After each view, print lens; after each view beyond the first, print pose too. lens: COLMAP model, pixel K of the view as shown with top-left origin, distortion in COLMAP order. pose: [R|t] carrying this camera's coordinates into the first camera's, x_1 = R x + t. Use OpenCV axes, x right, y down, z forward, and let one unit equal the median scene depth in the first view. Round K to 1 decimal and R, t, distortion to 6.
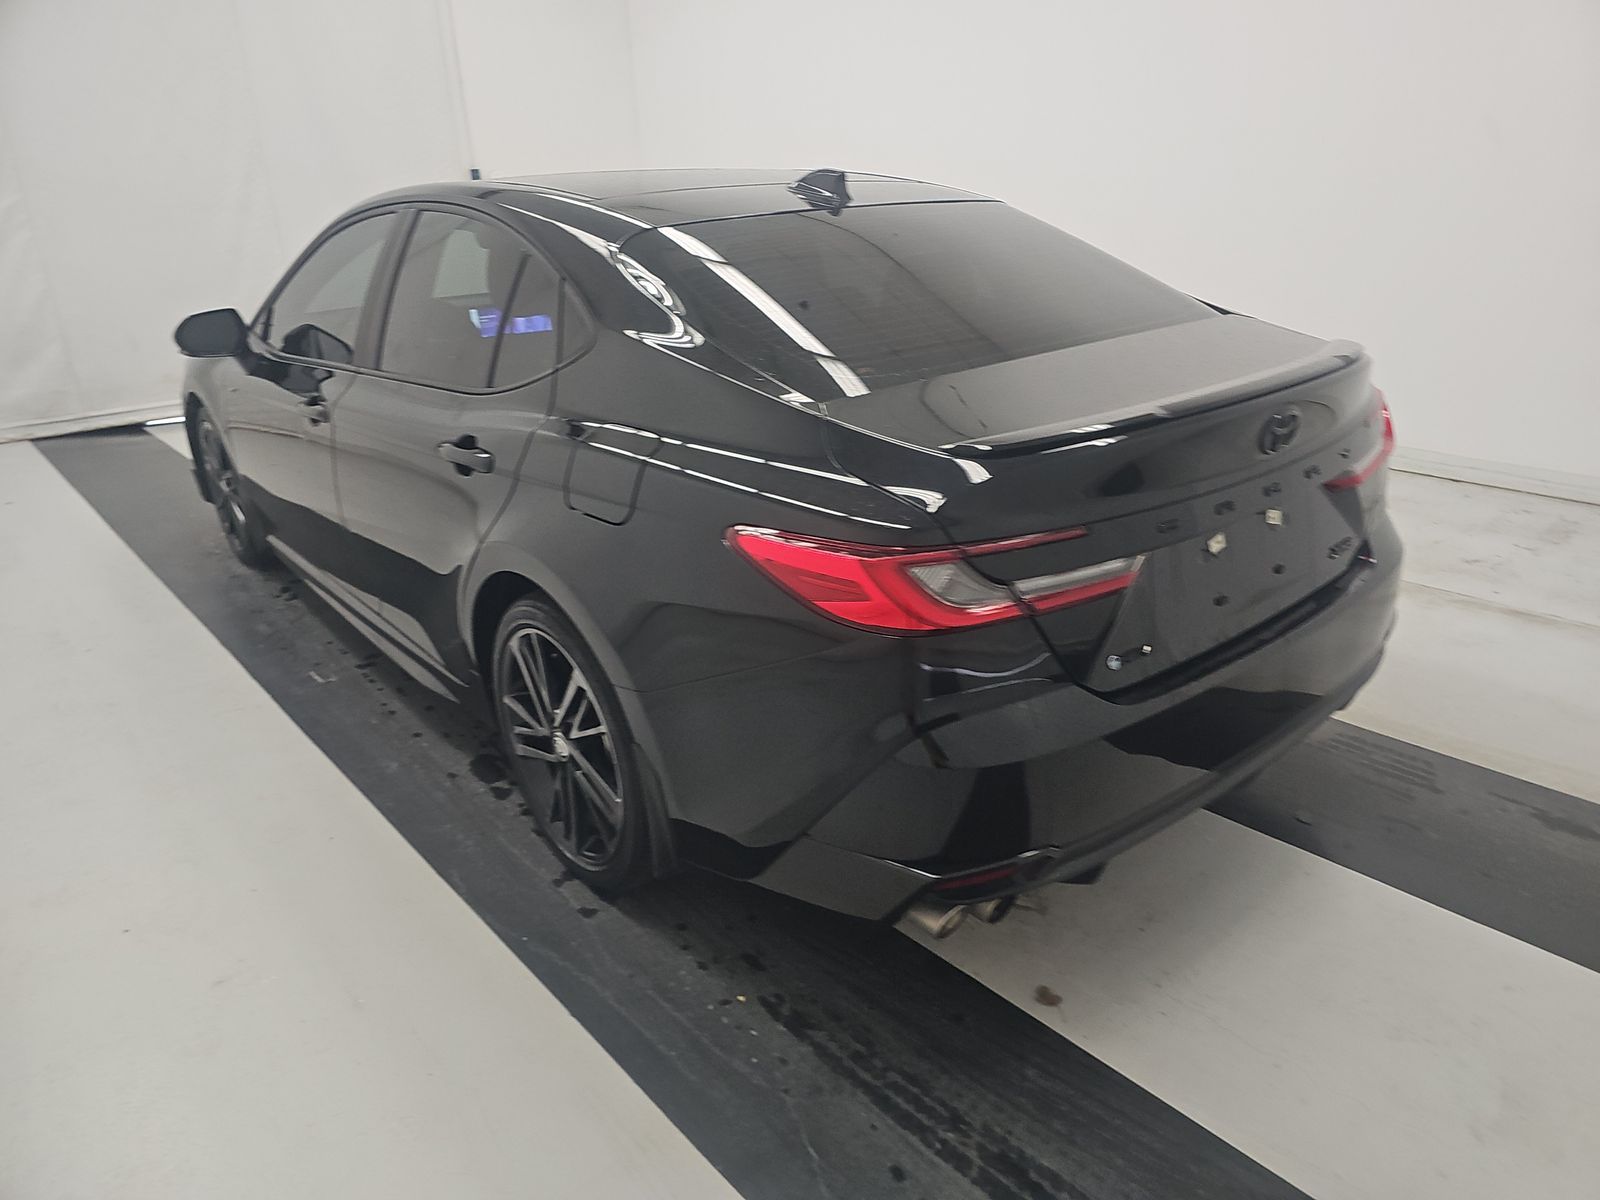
lens RADIAL K [[1066.6, 0, 824.6], [0, 1066.6, 599.0], [0, 0, 1]] dist [0.029820, -0.001039]
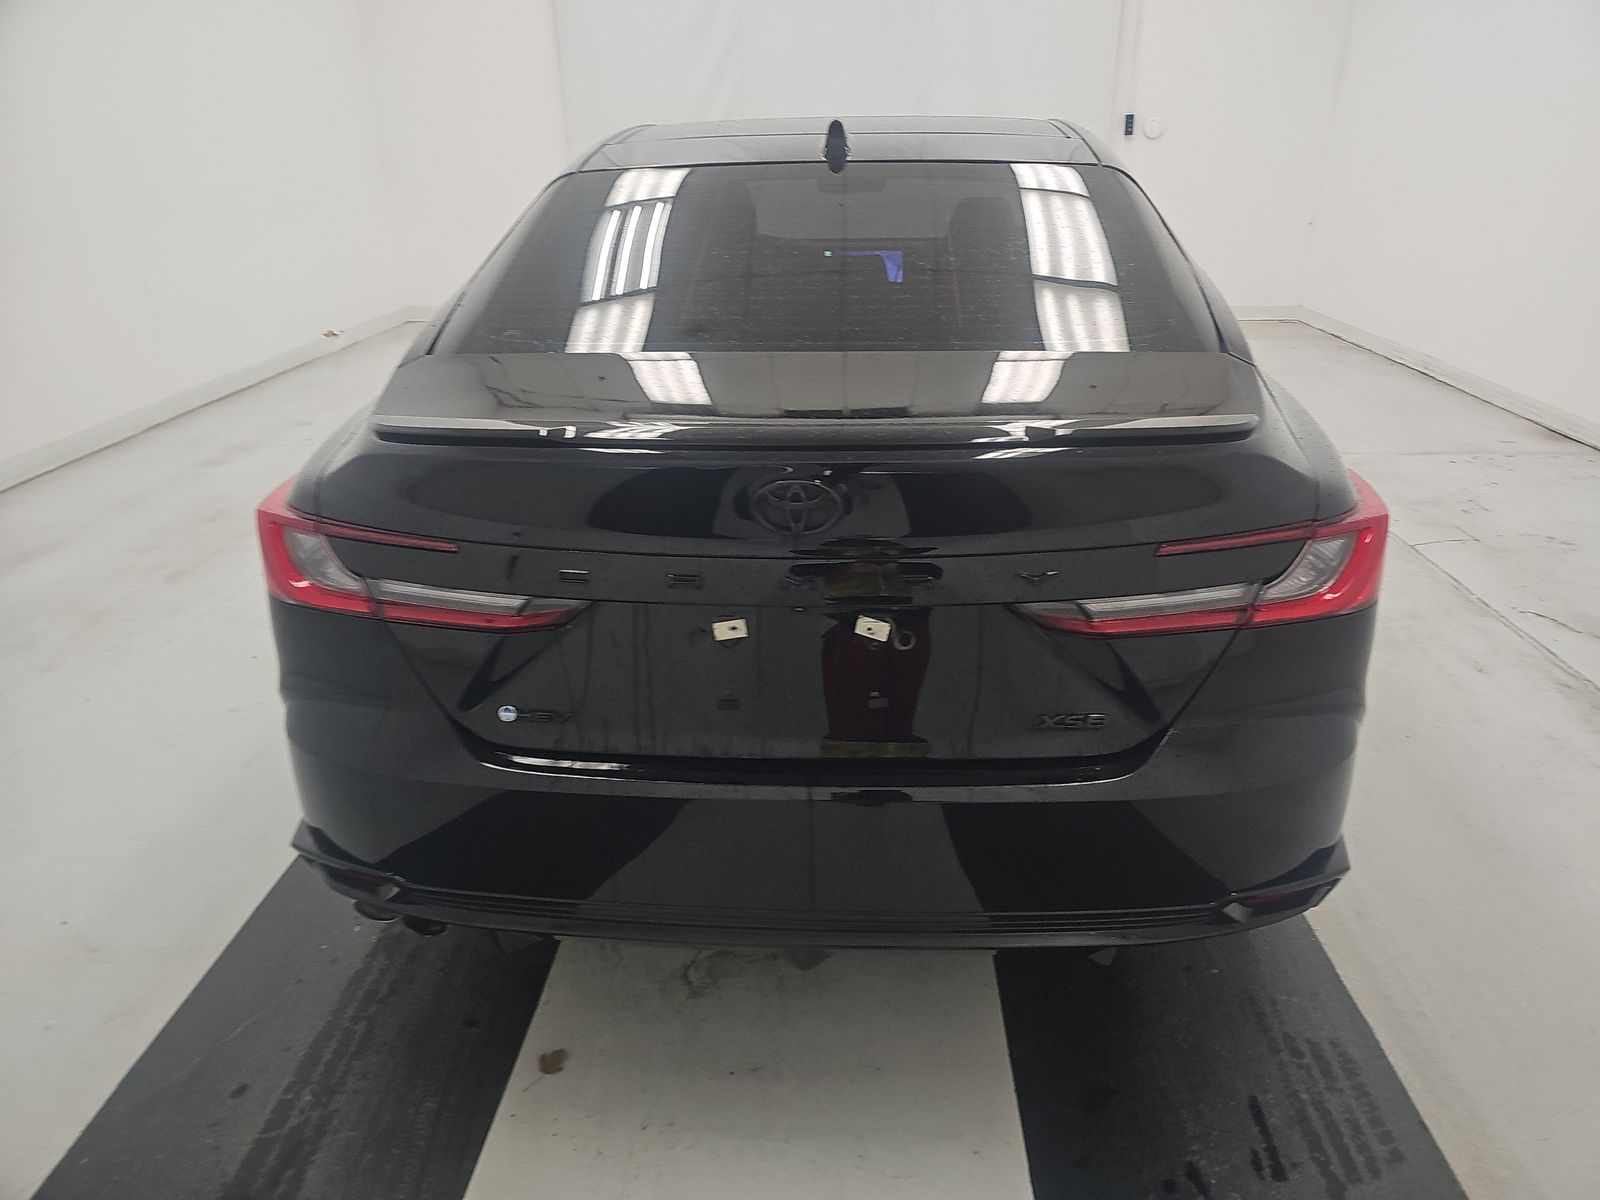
lens RADIAL K [[1066.6, 0, 824.6], [0, 1066.6, 599.0], [0, 0, 1]] dist [0.029820, -0.001039]
pose [[0.718886, 0.295298, -0.629286, 0.898974], [-0.266998, 0.953140, 0.142256, -0.201174], [0.641806, 0.065752, 0.764043, 0.478276]]
